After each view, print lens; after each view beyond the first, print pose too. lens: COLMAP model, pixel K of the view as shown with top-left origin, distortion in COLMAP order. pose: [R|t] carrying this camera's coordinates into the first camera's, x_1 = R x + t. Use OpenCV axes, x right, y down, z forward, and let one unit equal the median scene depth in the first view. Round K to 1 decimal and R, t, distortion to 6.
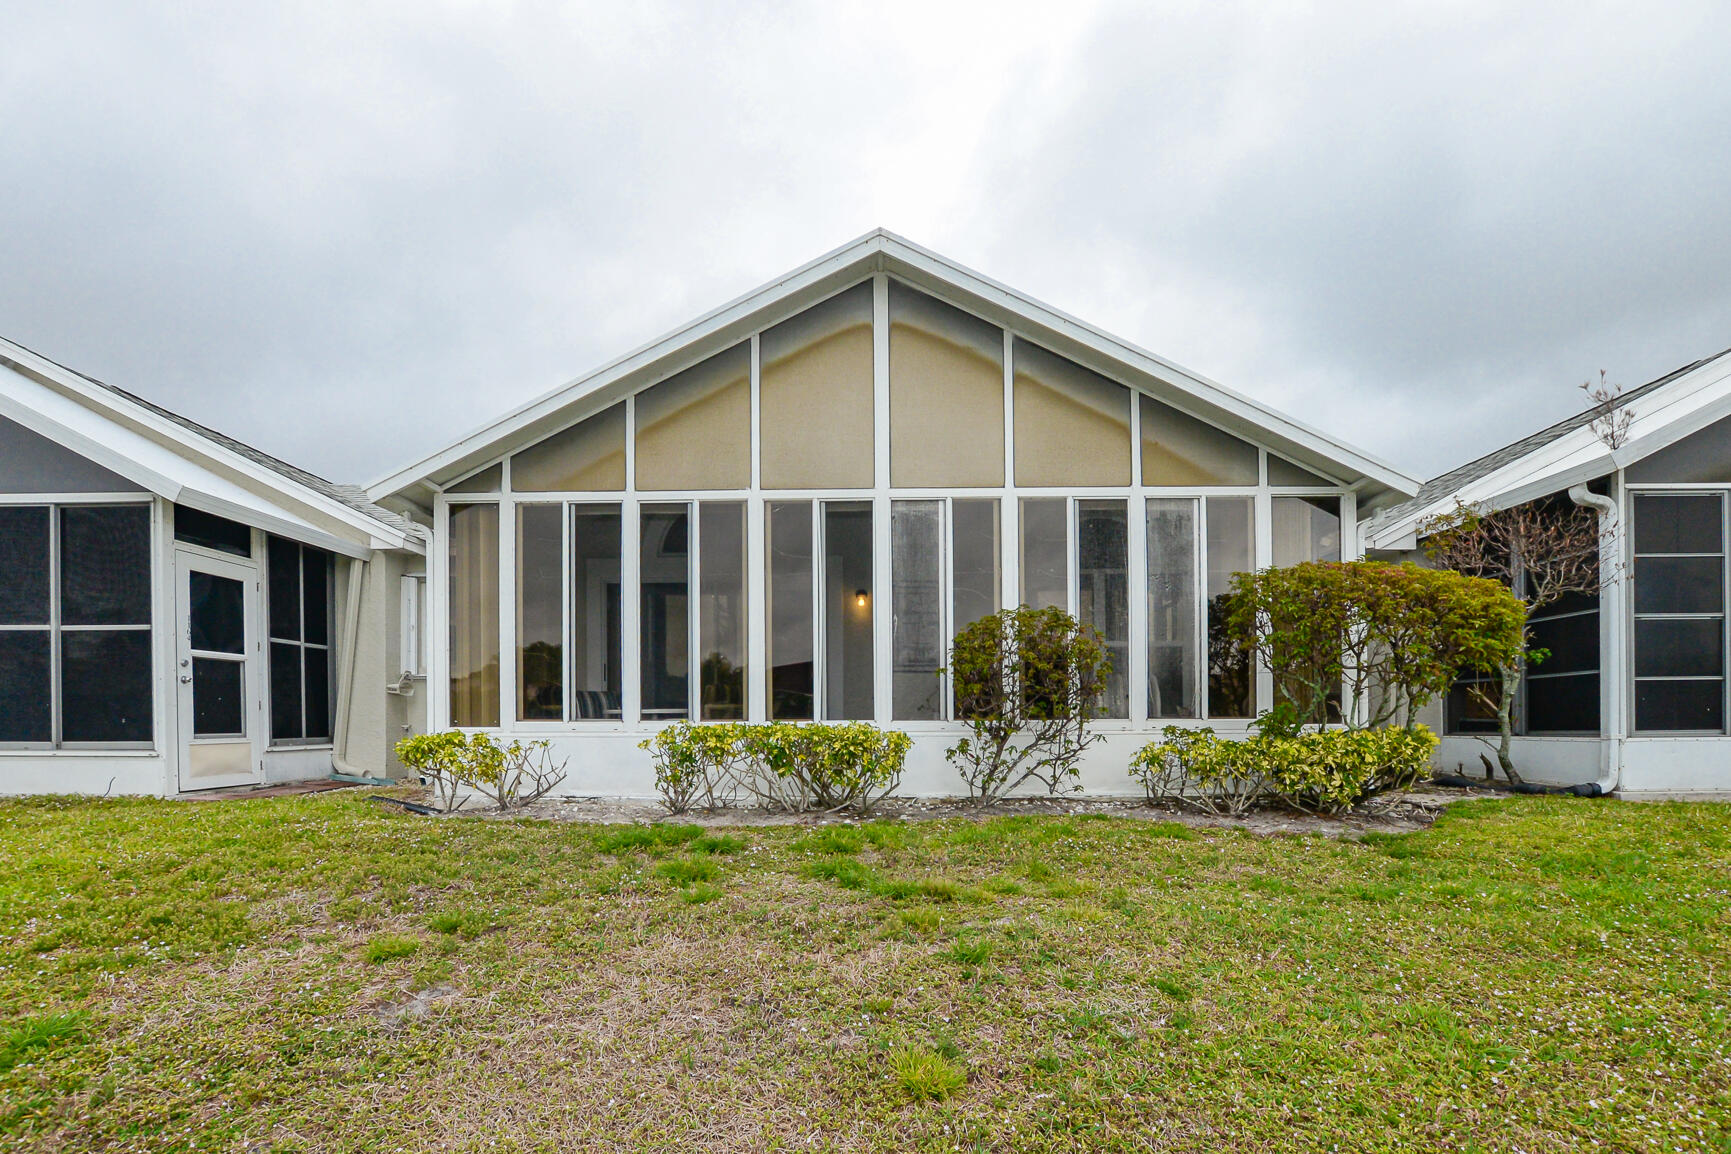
lens RADIAL K [[797.6, 0, 867.0], [0, 797.6, 717.5], [0, 0, 1]] dist [-0.010798, 0.000225]
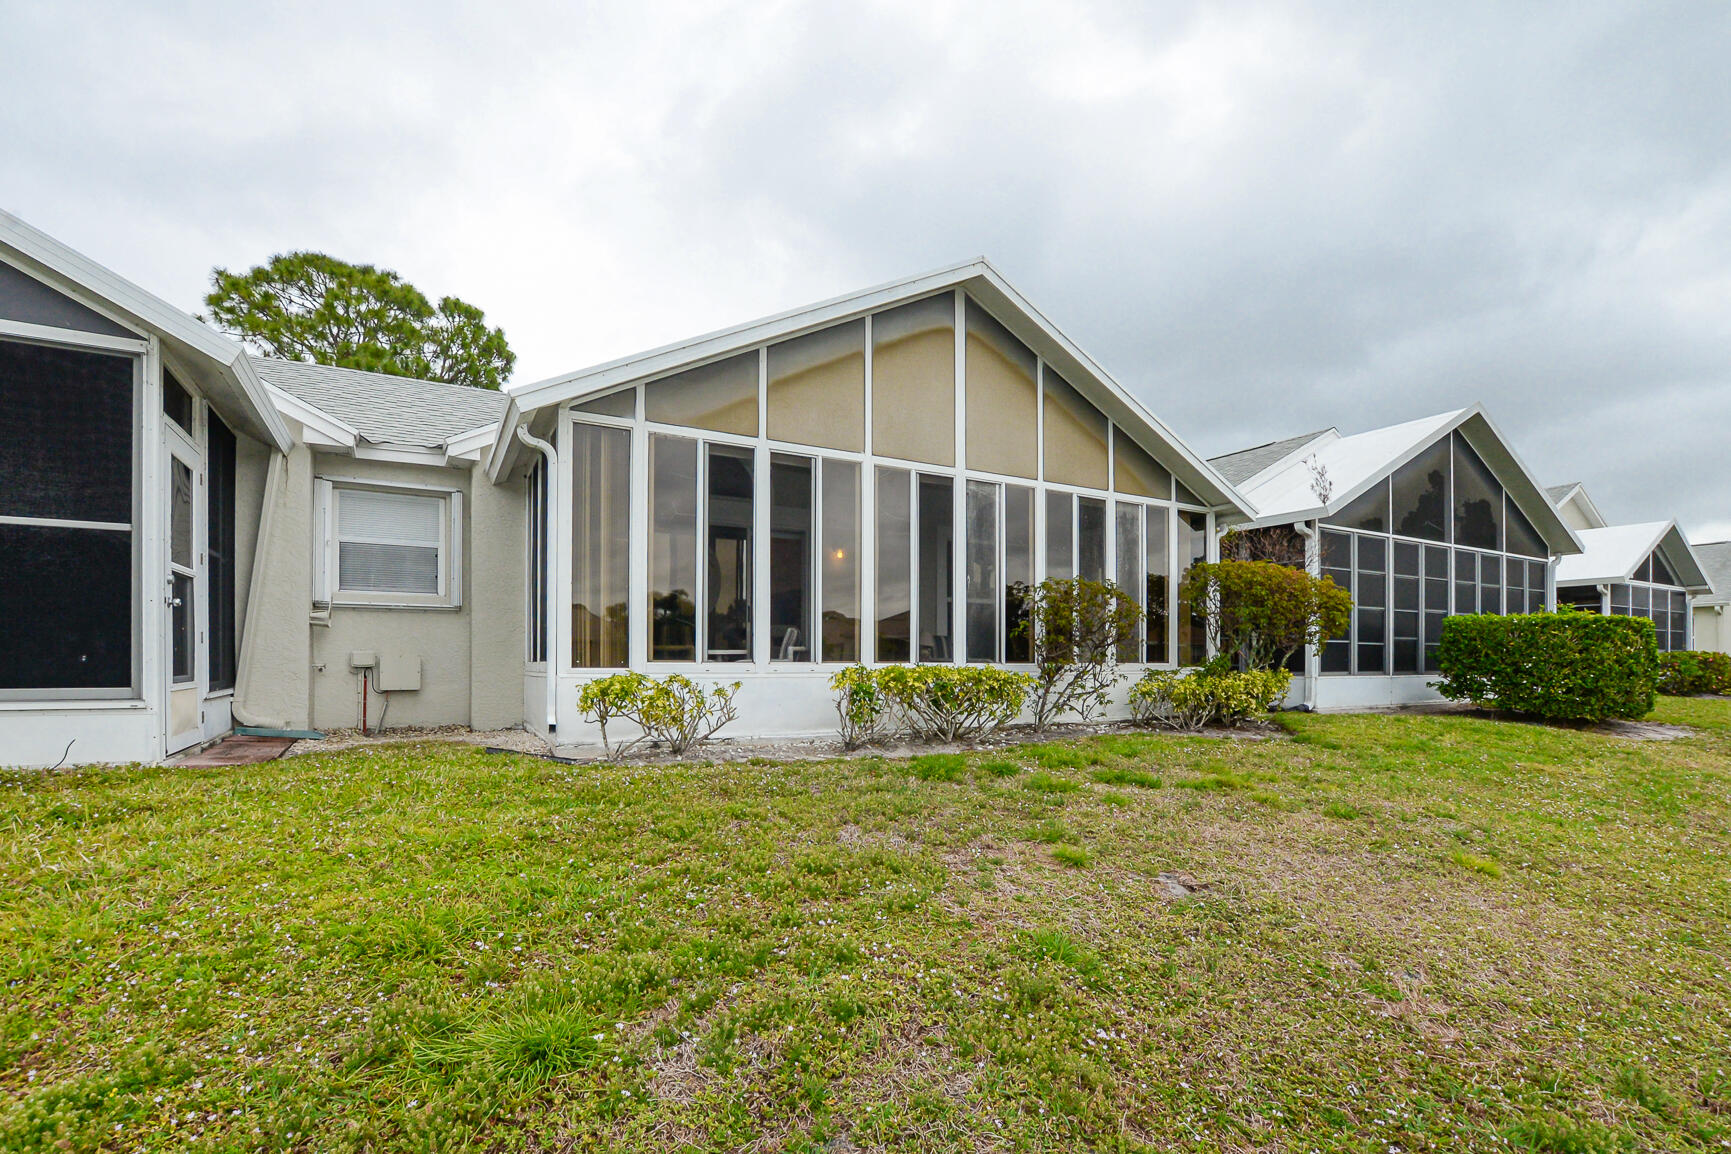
lens RADIAL K [[774.0, 0, 867.0], [0, 774.0, 652.6], [0, 0, 1]] dist [-0.016066, -0.000160]
pose [[0.866355, 0.012154, 0.499281, -0.673952], [-0.007271, 0.999905, -0.011725, 0.002248], [-0.499376, 0.006528, 0.866361, 0.070351]]
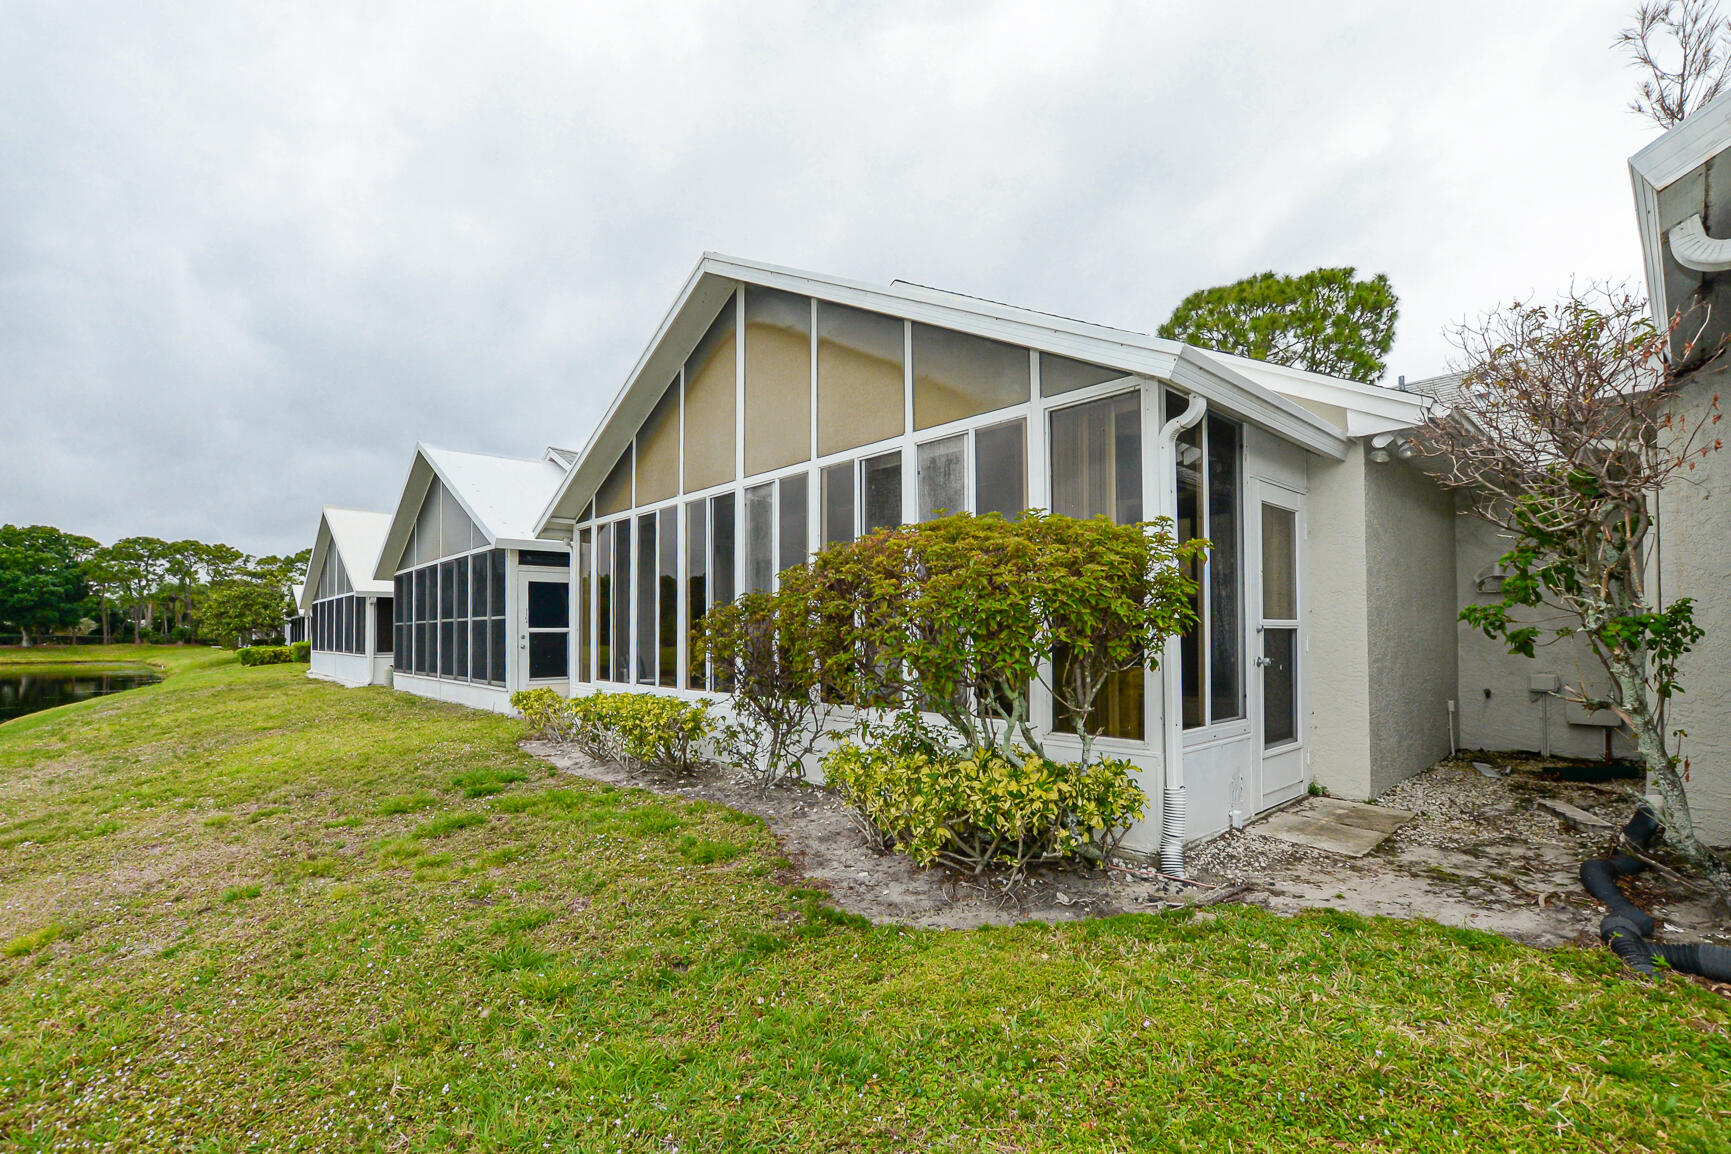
lens RADIAL K [[774.0, 0, 867.0], [0, 774.0, 652.6], [0, 0, 1]] dist [-0.016066, -0.000160]
pose [[0.682939, 0.018136, -0.730250, 0.914848], [-0.002742, 0.999748, 0.022265, -0.074499], [0.730470, -0.013203, 0.682817, 0.400797]]
